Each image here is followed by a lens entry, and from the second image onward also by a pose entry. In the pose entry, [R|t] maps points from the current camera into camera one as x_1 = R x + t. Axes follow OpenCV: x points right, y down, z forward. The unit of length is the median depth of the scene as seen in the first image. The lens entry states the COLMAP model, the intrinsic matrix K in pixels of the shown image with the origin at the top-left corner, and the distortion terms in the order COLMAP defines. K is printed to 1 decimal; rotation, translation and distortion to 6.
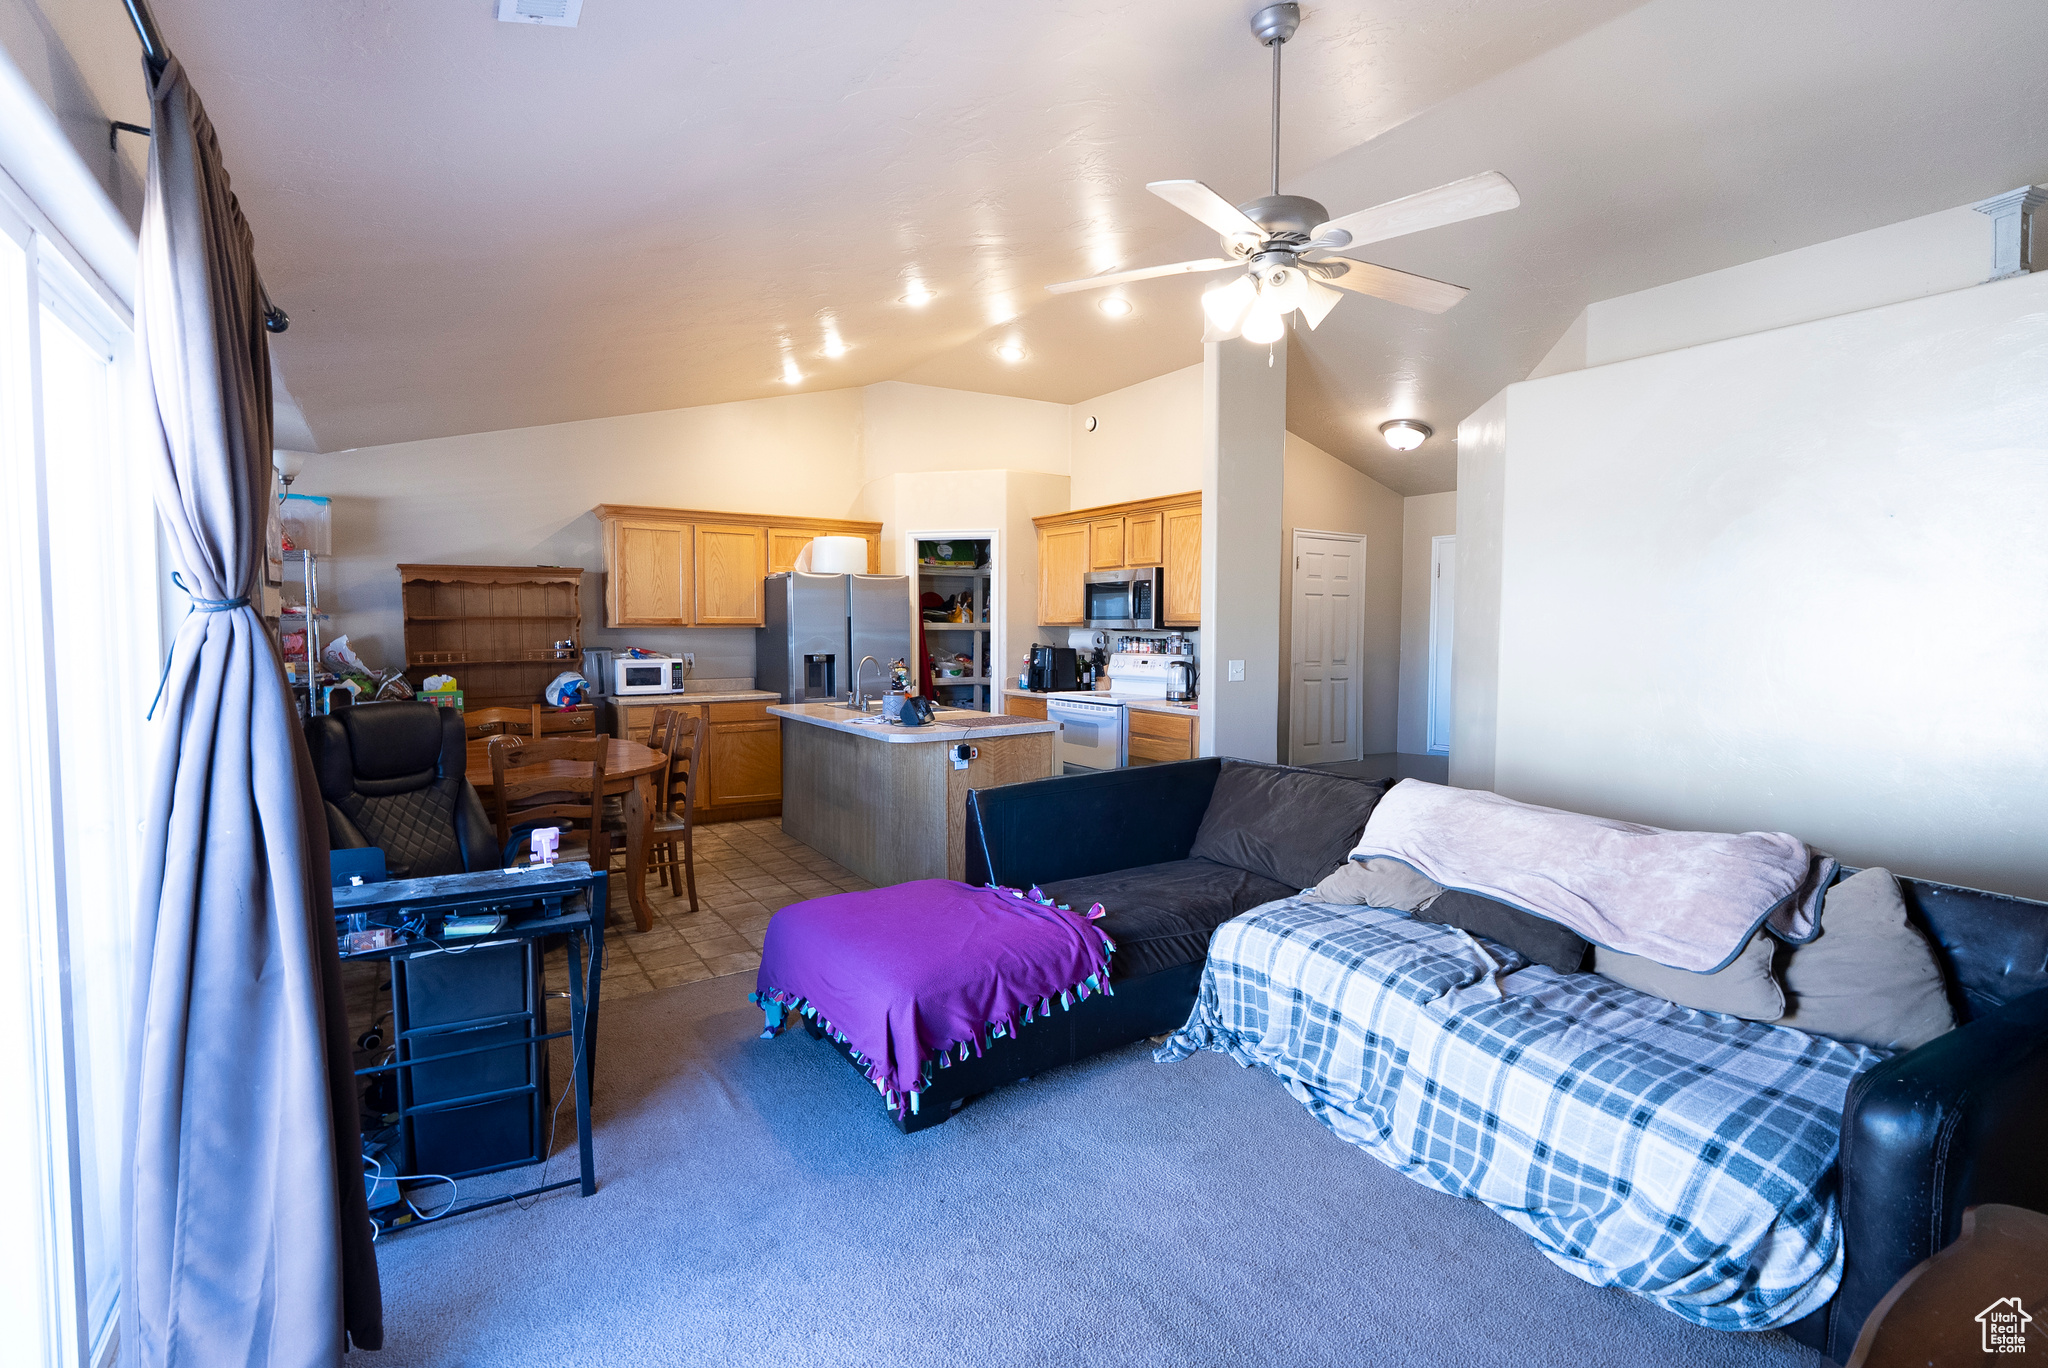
lens RADIAL K [[937.1, 0, 1026.9], [0, 937.1, 671.0], [0, 0, 1]] dist [-0.002934, 0.000696]
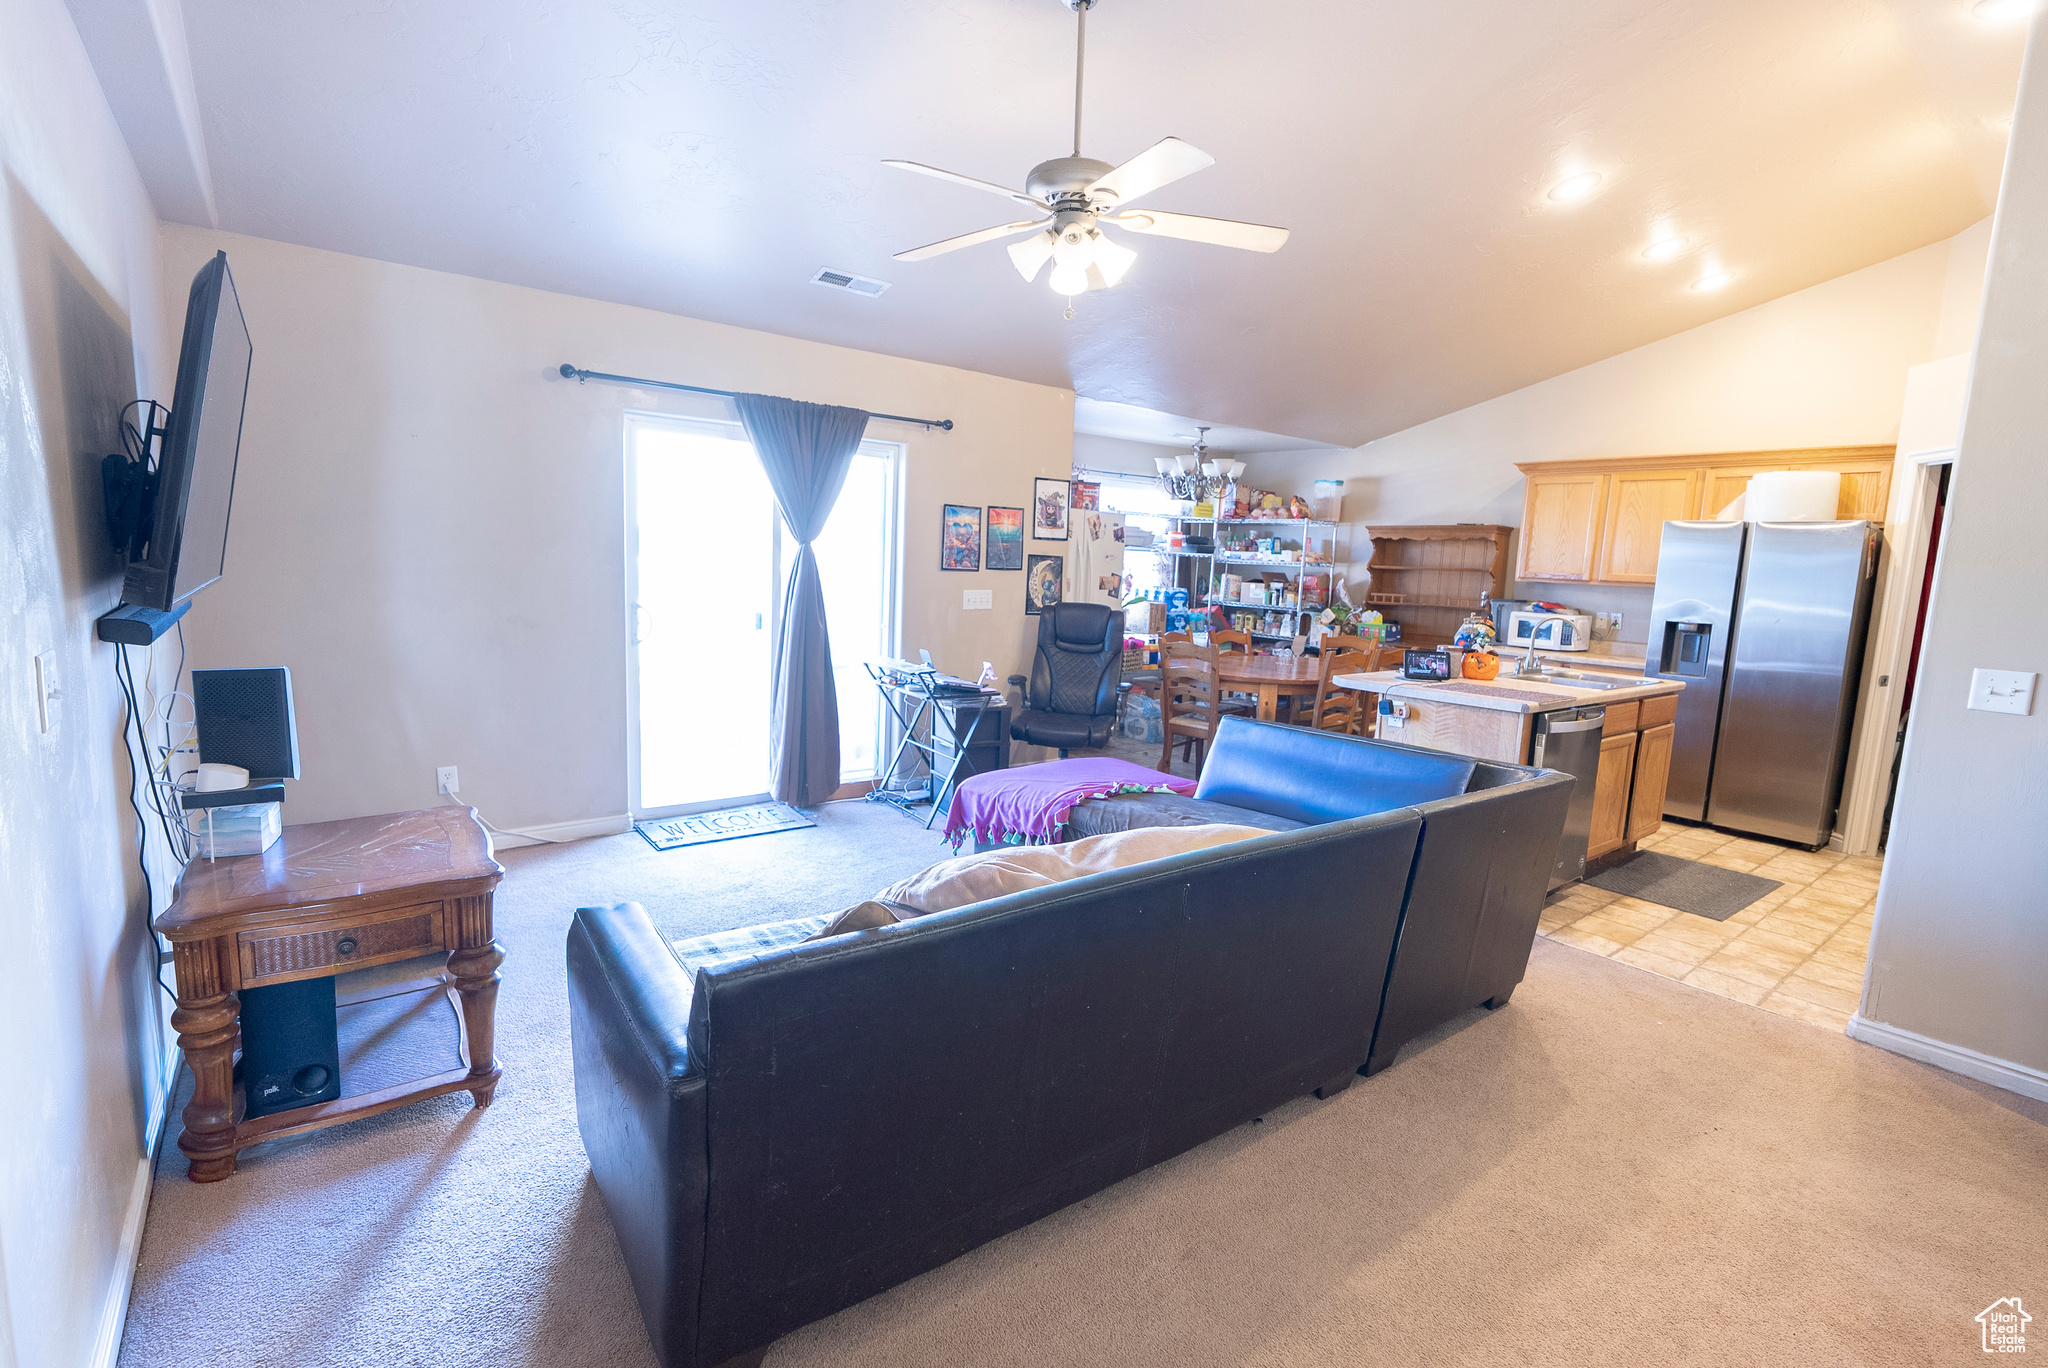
lens RADIAL K [[937.1, 0, 1027.0], [0, 937.1, 690.5], [0, 0, 1]] dist [-0.002934, 0.000696]
pose [[0.090013, 0.146585, -0.985094, 0.575475], [-0.087610, 0.986440, 0.138780, -0.022800], [0.992080, 0.073812, 0.101635, 0.358649]]
